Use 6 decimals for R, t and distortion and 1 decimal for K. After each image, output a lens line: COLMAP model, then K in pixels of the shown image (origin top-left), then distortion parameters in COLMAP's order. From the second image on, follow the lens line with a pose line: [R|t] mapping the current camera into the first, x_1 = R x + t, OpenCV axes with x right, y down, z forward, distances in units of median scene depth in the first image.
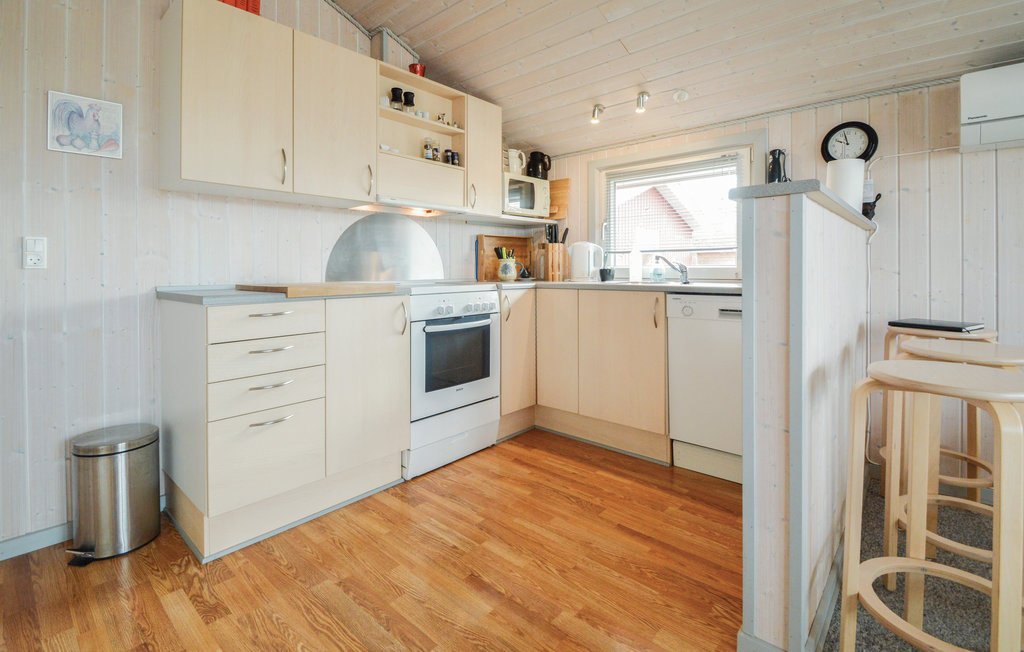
lens RADIAL K [[467.0, 0, 517.9], [0, 467.0, 266.7], [0, 0, 1]] dist [-0.004960, 0.000051]
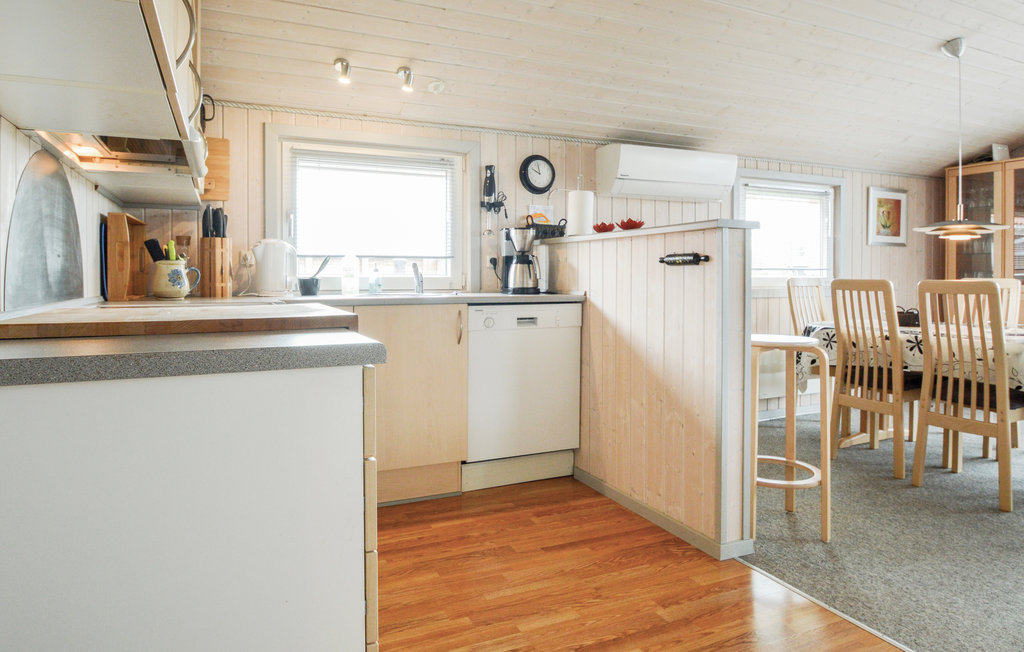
lens RADIAL K [[609.1, 0, 481.9], [0, 609.1, 279.0], [0, 0, 1]] dist [-0.029356, -0.008399]
pose [[0.426094, 0.004457, 0.904668, -0.658431], [-0.005123, 0.999984, -0.002514, 0.008072], [-0.904664, -0.003563, 0.426110, 0.410990]]
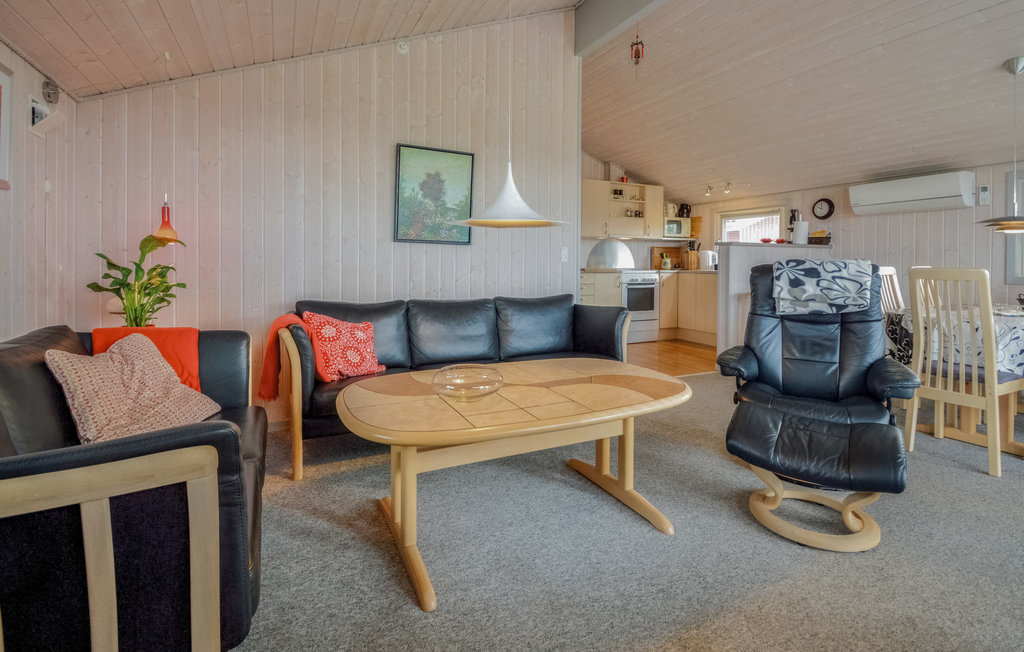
lens RADIAL K [[467.0, 0, 513.9], [0, 467.0, 271.2], [0, 0, 1]] dist [-0.004960, 0.000051]
pose [[0.921146, 0.016445, -0.388869, 0.196712], [-0.007302, 0.999661, 0.024978, -0.010725], [0.389148, -0.020169, 0.920955, -1.405750]]
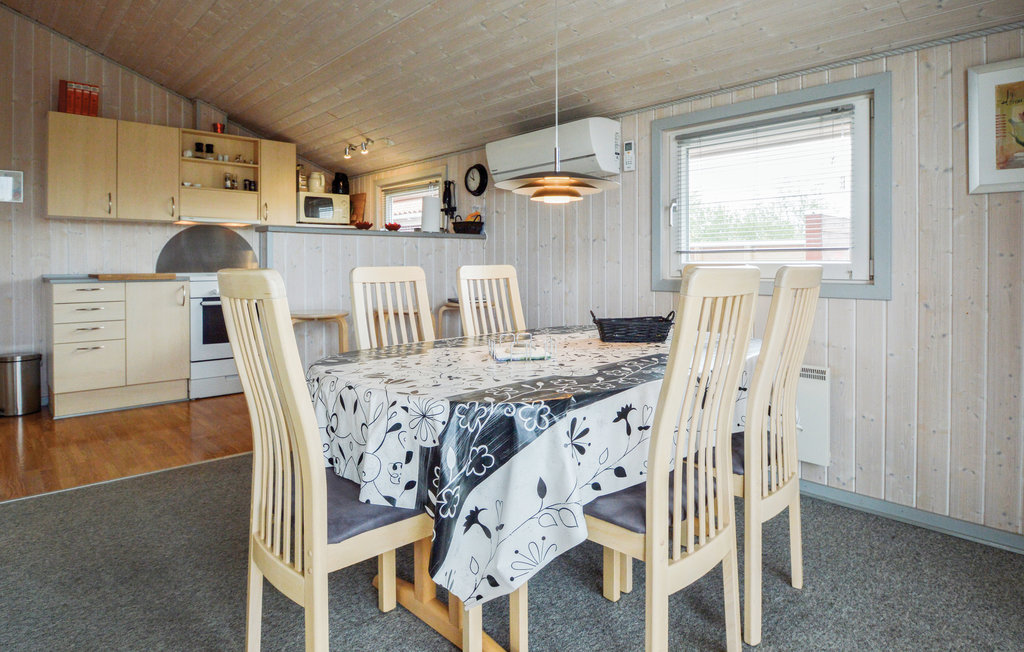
lens RADIAL K [[603.4, 0, 480.3], [0, 603.4, 262.2], [0, 0, 1]] dist [0.012697, -0.008213]
pose [[0.989332, 0.003044, -0.145648, 0.867304], [-0.002550, 0.999990, 0.003579, -0.012071], [0.145657, -0.003169, 0.989330, -0.740404]]
